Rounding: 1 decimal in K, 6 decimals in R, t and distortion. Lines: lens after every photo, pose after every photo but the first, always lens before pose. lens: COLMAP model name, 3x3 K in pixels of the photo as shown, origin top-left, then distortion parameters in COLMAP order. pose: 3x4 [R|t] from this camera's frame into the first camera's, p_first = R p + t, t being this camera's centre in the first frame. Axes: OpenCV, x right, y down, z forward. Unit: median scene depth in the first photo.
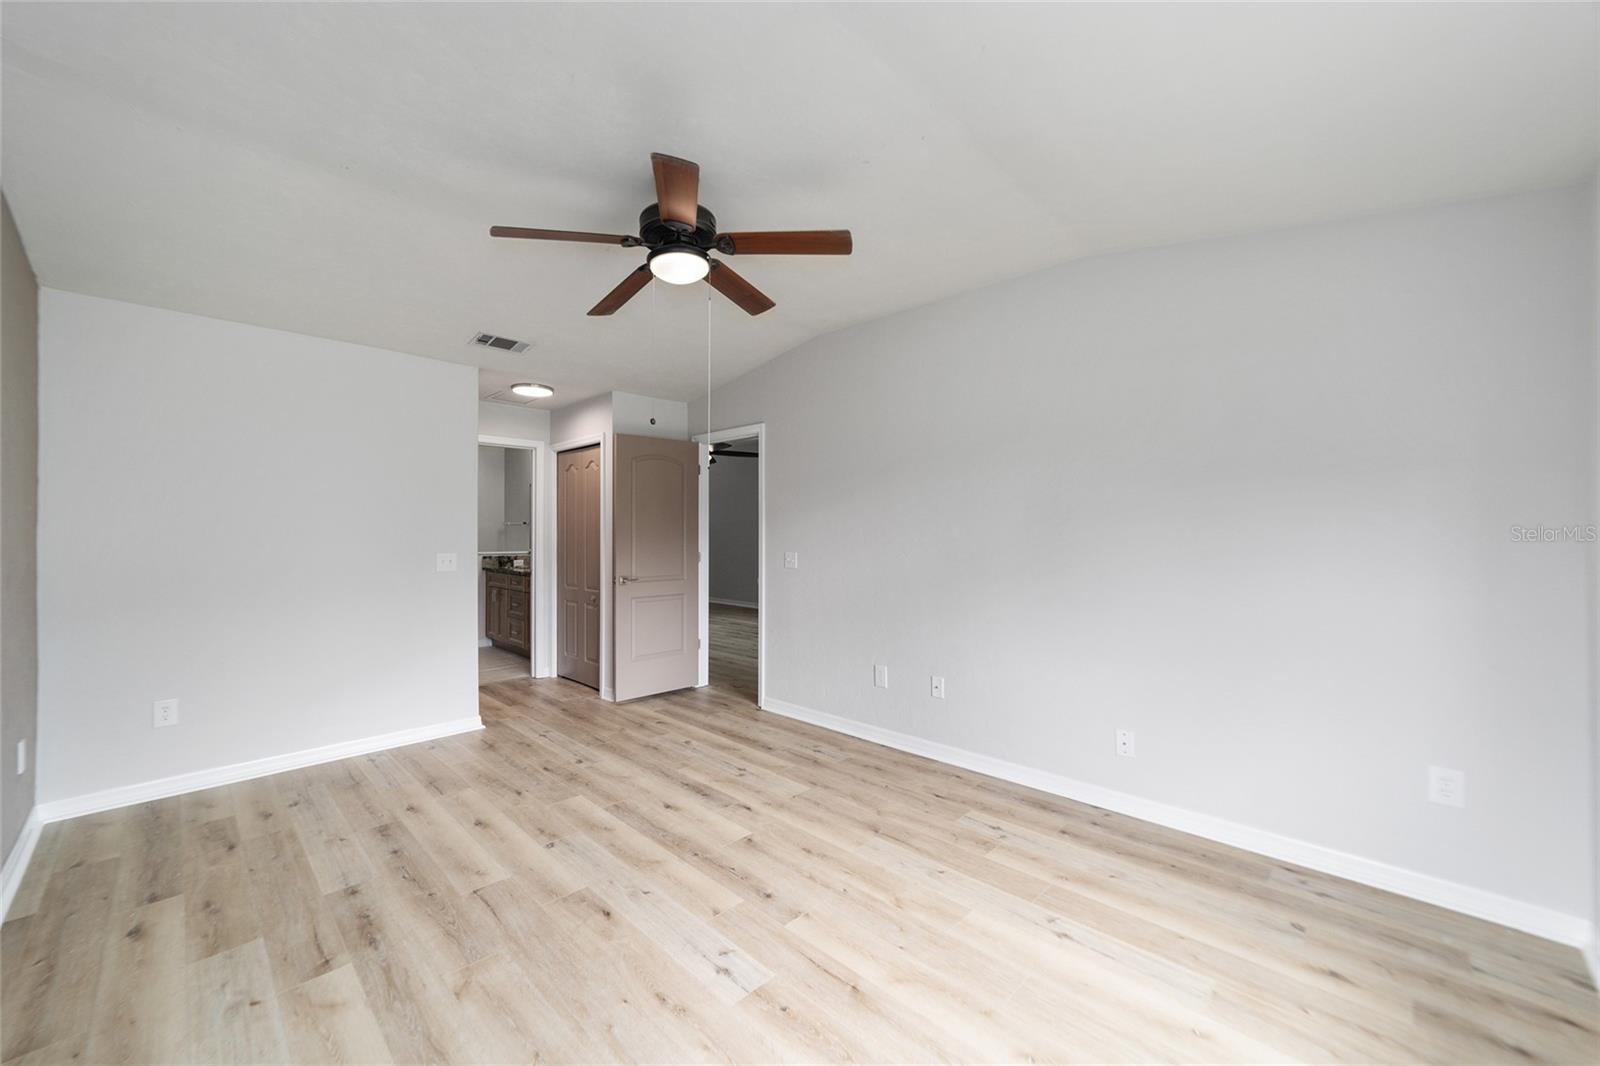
lens RADIAL K [[618.3, 0, 797.5], [0, 618.3, 534.2], [0, 0, 1]] dist [-0.011113, 0.002410]
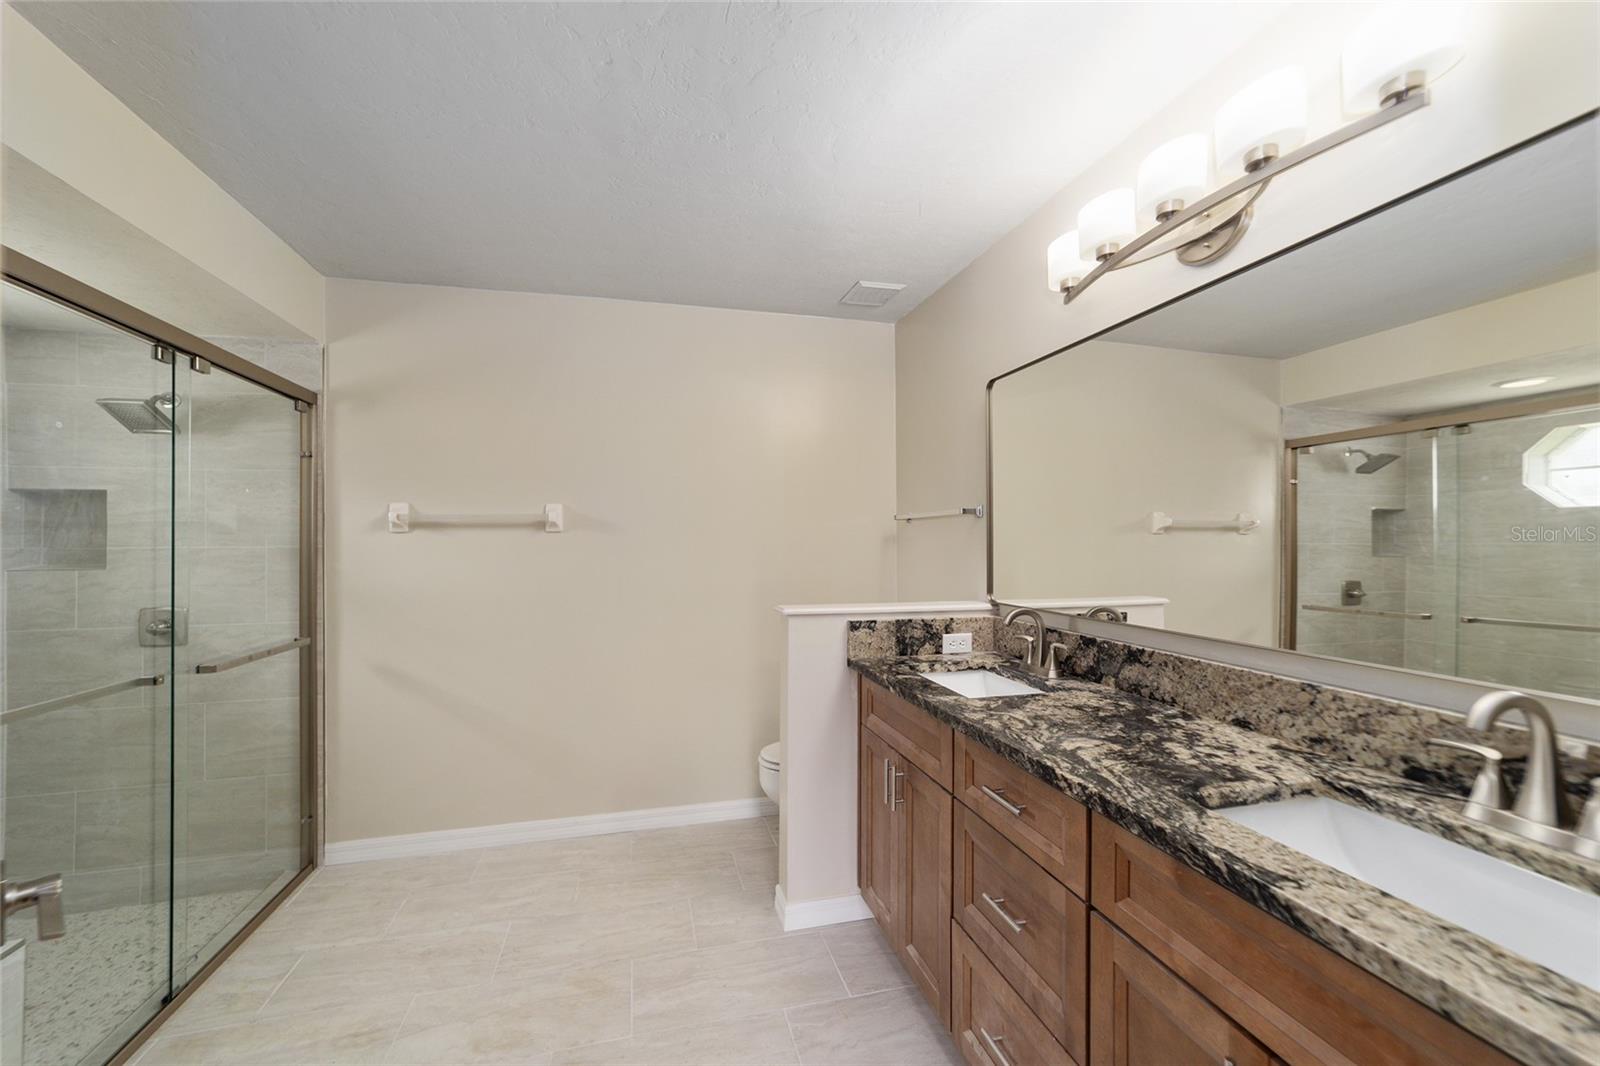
lens RADIAL K [[618.3, 0, 799.2], [0, 618.3, 537.0], [0, 0, 1]] dist [-0.011113, 0.002410]
pose [[0.852067, -0.000942, -0.523432, -0.376480], [-0.001946, 0.999986, -0.004969, -0.002588], [0.523429, 0.005252, 0.852053, 0.737435]]
